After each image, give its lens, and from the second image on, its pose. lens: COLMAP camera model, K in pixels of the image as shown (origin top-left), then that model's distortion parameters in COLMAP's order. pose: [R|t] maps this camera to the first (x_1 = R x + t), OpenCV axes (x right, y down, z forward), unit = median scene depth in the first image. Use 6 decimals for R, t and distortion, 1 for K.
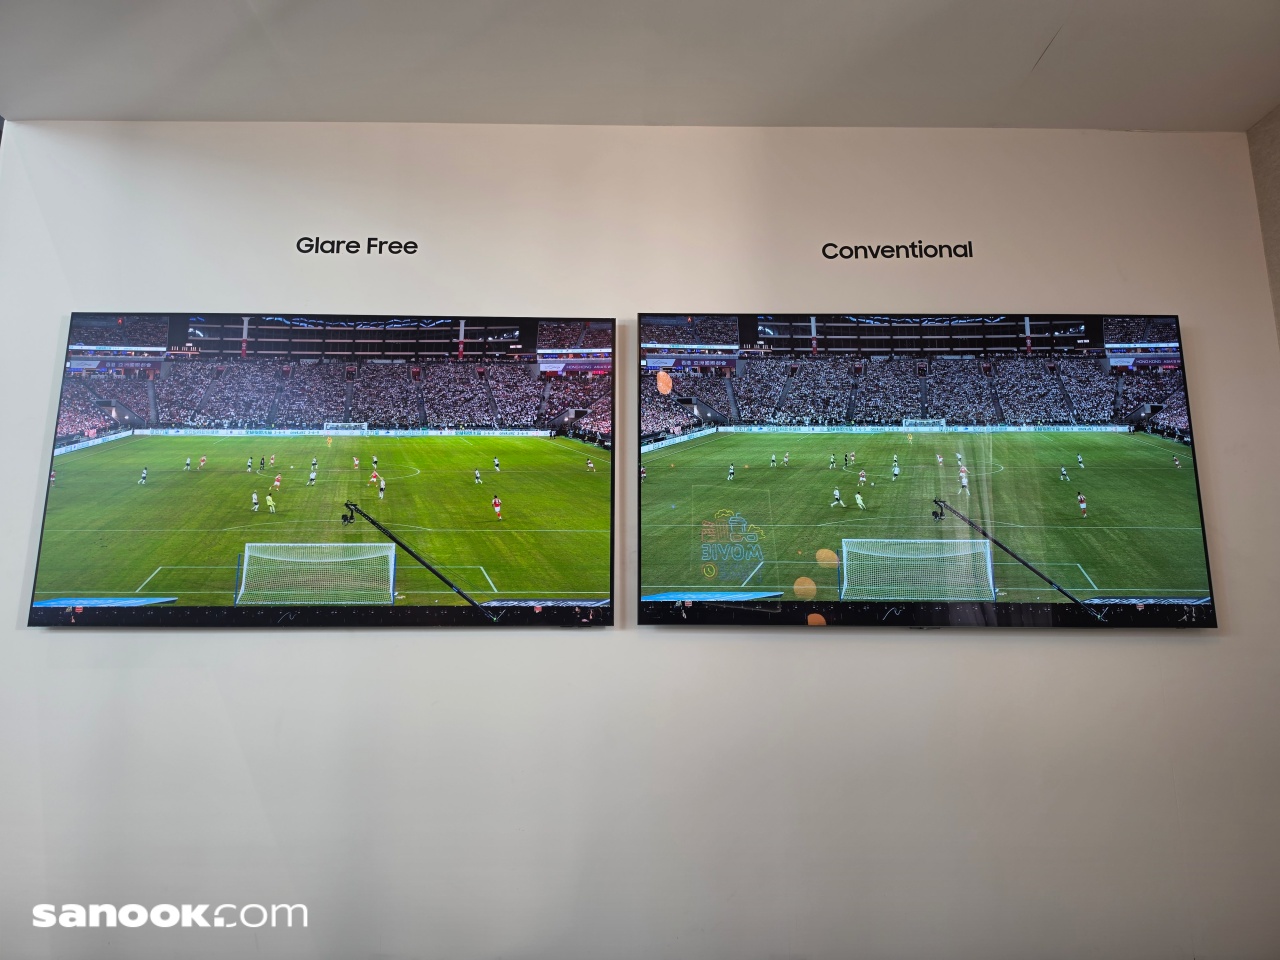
lens RADIAL K [[859.4, 0, 632.8], [0, 859.4, 505.3], [0, 0, 1]] dist [0.084072, -0.101854]
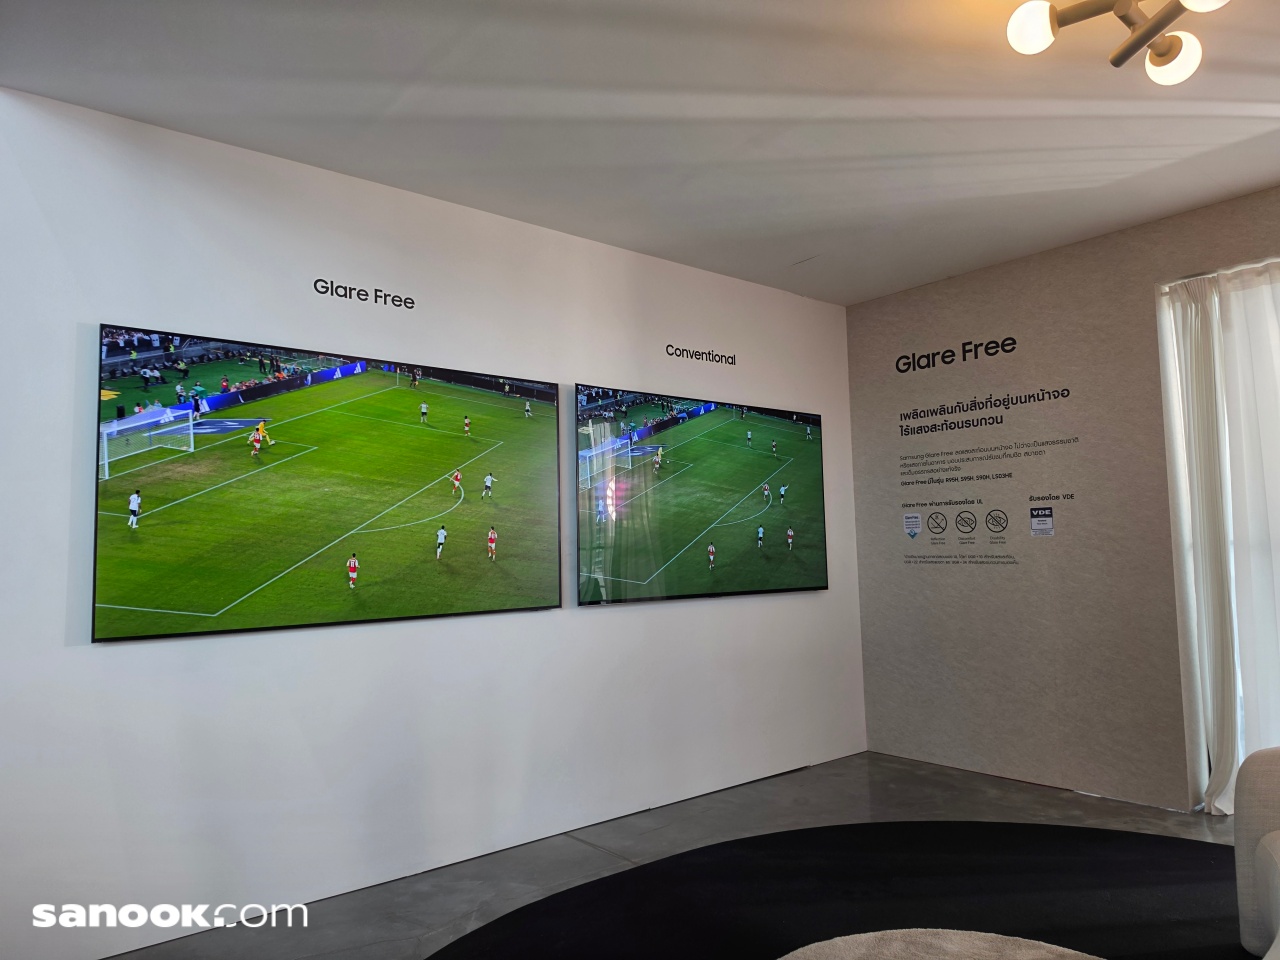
lens RADIAL K [[868.1, 0, 615.2], [0, 868.1, 498.0], [0, 0, 1]] dist [0.074012, -0.076731]
pose [[0.785761, 0.018548, 0.618252, -0.773859], [-0.079296, 0.994323, 0.070950, -0.137348], [-0.613426, -0.104774, 0.782771, -0.148667]]
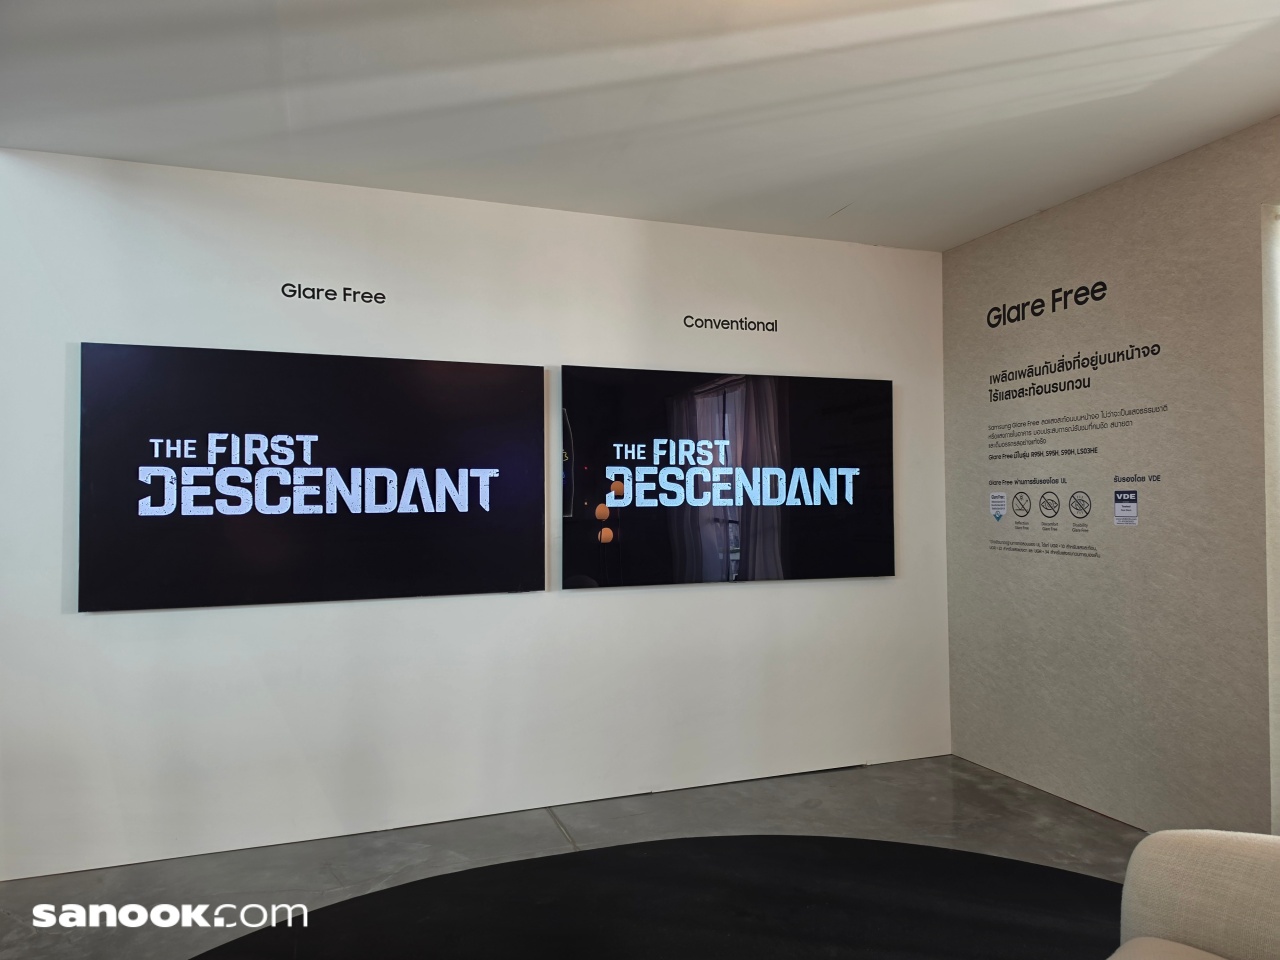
lens RADIAL K [[866.8, 0, 644.6], [0, 866.8, 501.7], [0, 0, 1]] dist [0.073070, -0.085323]
pose [[0.944164, -0.010367, 0.329314, -0.313815], [-0.043761, 0.986704, 0.156526, -0.220860], [-0.326558, -0.162197, 0.931156, -0.352667]]
